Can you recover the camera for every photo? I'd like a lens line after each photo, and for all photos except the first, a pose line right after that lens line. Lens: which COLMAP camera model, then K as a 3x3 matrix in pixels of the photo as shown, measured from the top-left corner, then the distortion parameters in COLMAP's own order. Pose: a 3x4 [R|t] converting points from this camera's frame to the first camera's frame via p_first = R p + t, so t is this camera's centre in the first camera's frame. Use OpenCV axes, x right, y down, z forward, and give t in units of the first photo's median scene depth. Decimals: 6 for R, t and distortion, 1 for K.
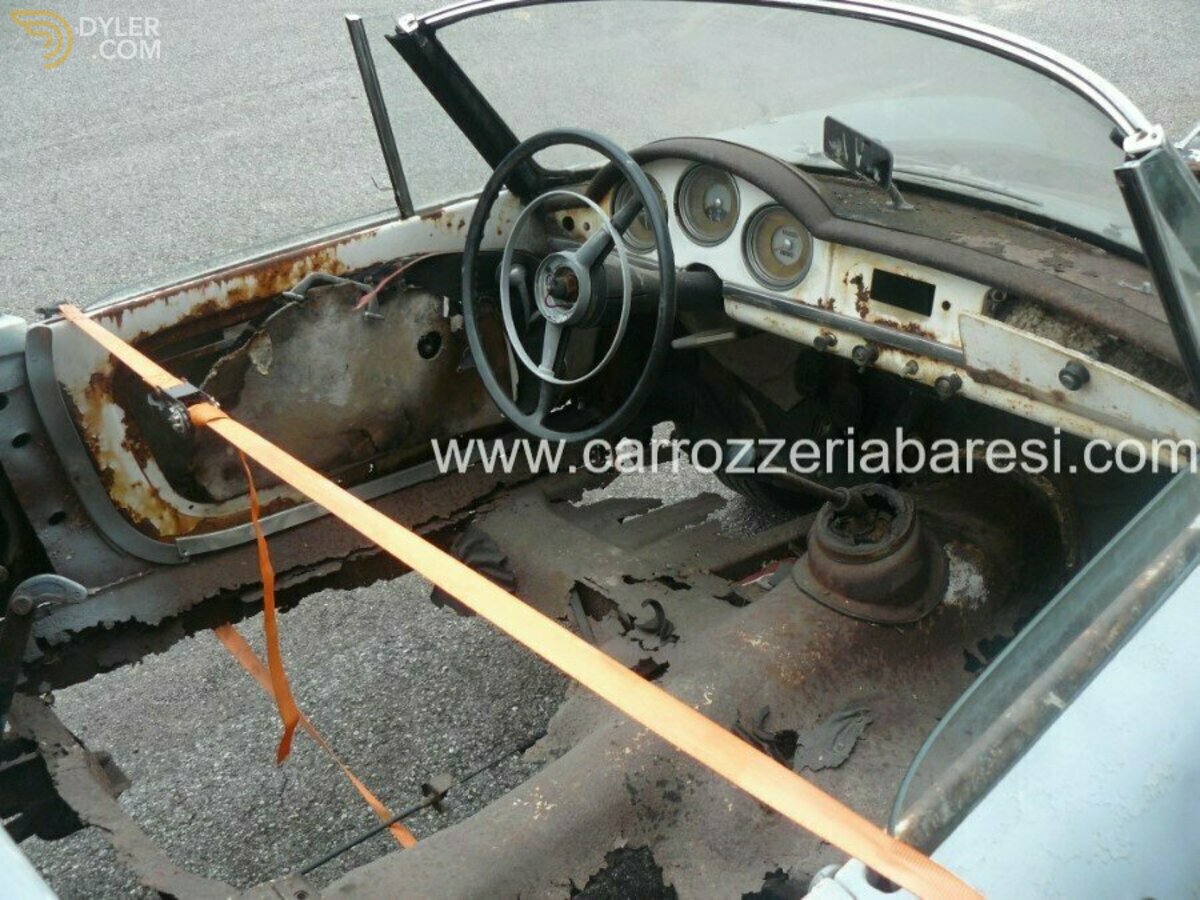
lens RADIAL K [[1298.5, 0, 604.2], [0, 1298.5, 454.1], [0, 0, 1]] dist [-0.199869, 0.235393]
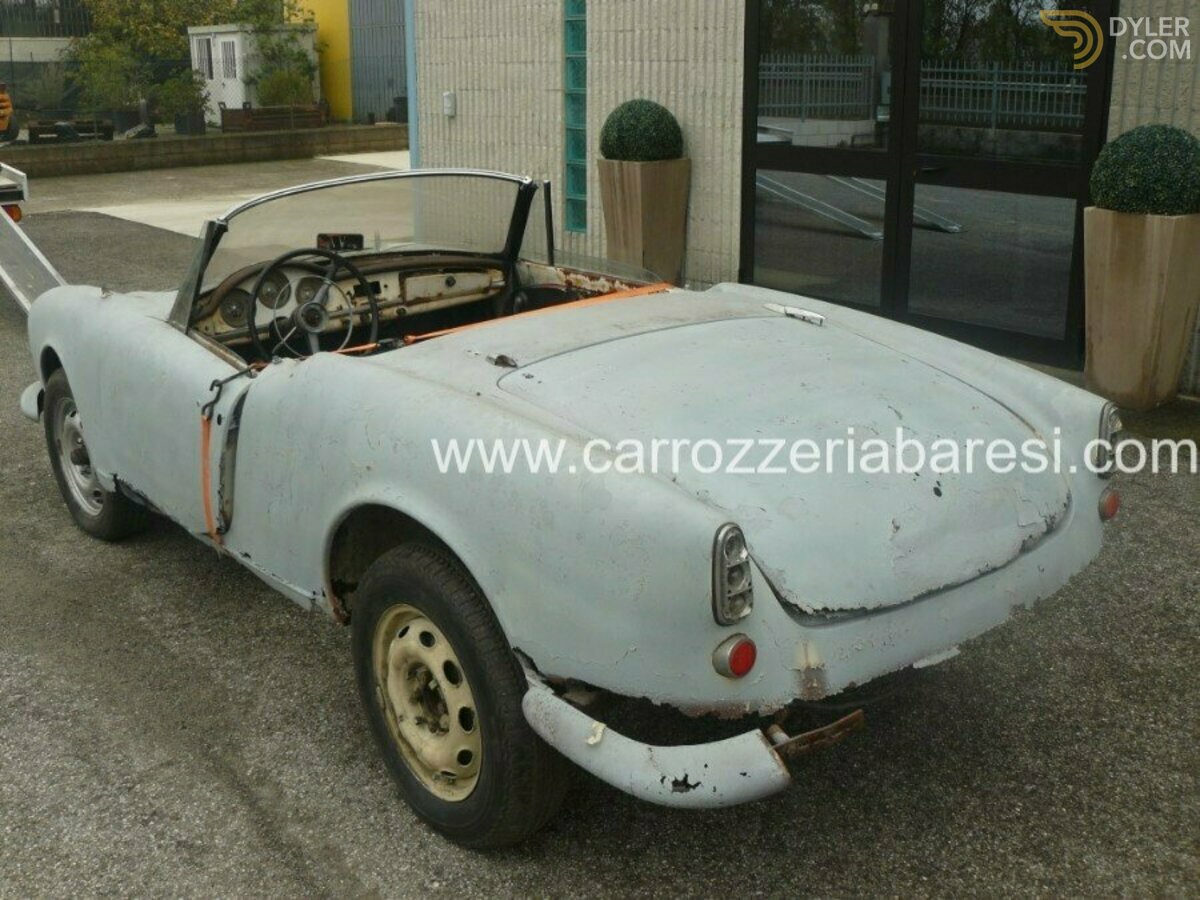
lens RADIAL K [[1298.5, 0, 604.2], [0, 1298.5, 454.1], [0, 0, 1]] dist [-0.199869, 0.235393]
pose [[0.065893, -0.270637, 0.960424, -2.250776], [0.492470, 0.845941, 0.204589, -0.137299], [-0.867831, 0.459499, 0.189022, 0.245836]]
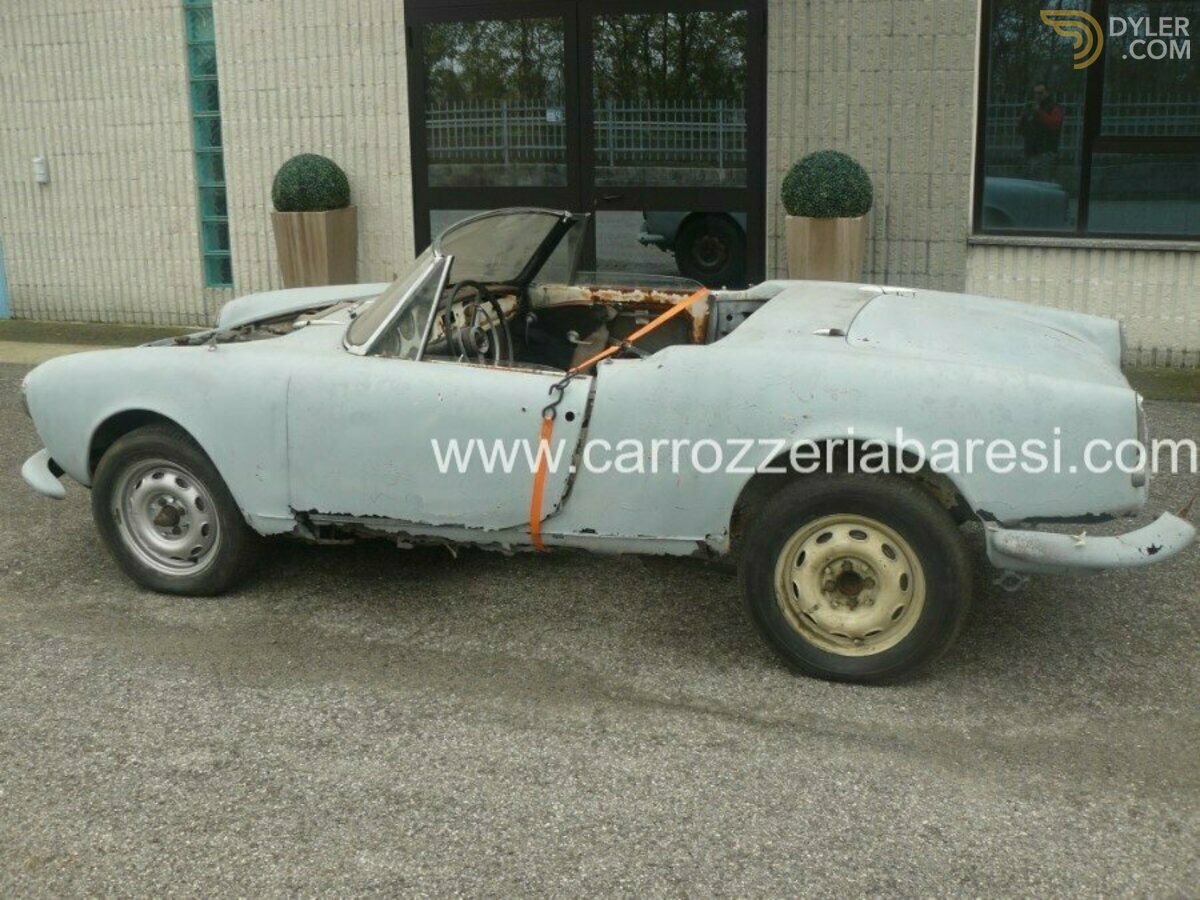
lens RADIAL K [[1298.5, 0, 604.2], [0, 1298.5, 454.1], [0, 0, 1]] dist [-0.199869, 0.235393]
pose [[-0.461592, -0.203463, 0.863444, -2.445433], [0.461024, 0.776550, 0.429449, -0.954412], [-0.757885, 0.596299, -0.264648, 1.648034]]
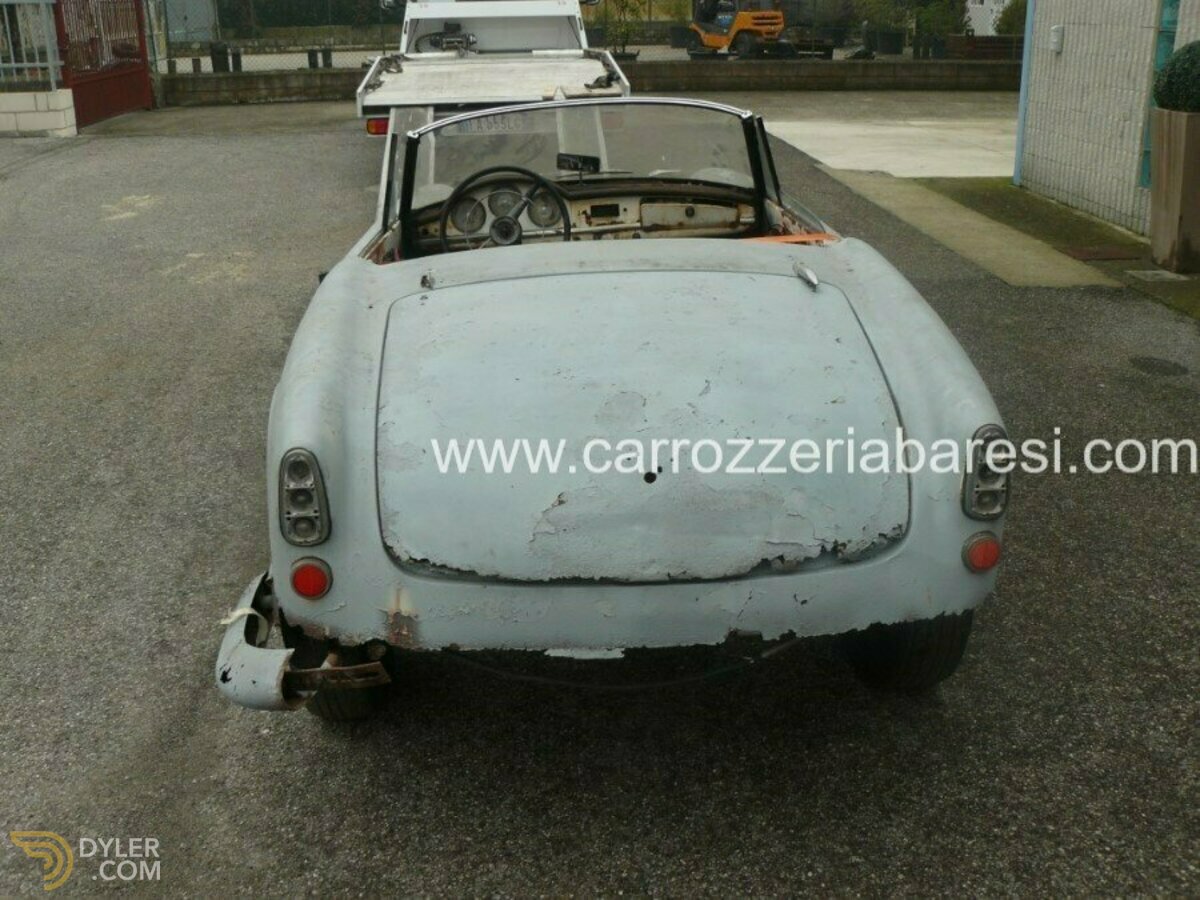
lens RADIAL K [[1298.5, 0, 604.2], [0, 1298.5, 454.1], [0, 0, 1]] dist [-0.199869, 0.235393]
pose [[0.633129, -0.248891, 0.732940, -1.817689], [0.378000, 0.925726, -0.012167, 0.365461], [-0.675473, 0.284755, 0.680184, -0.663738]]
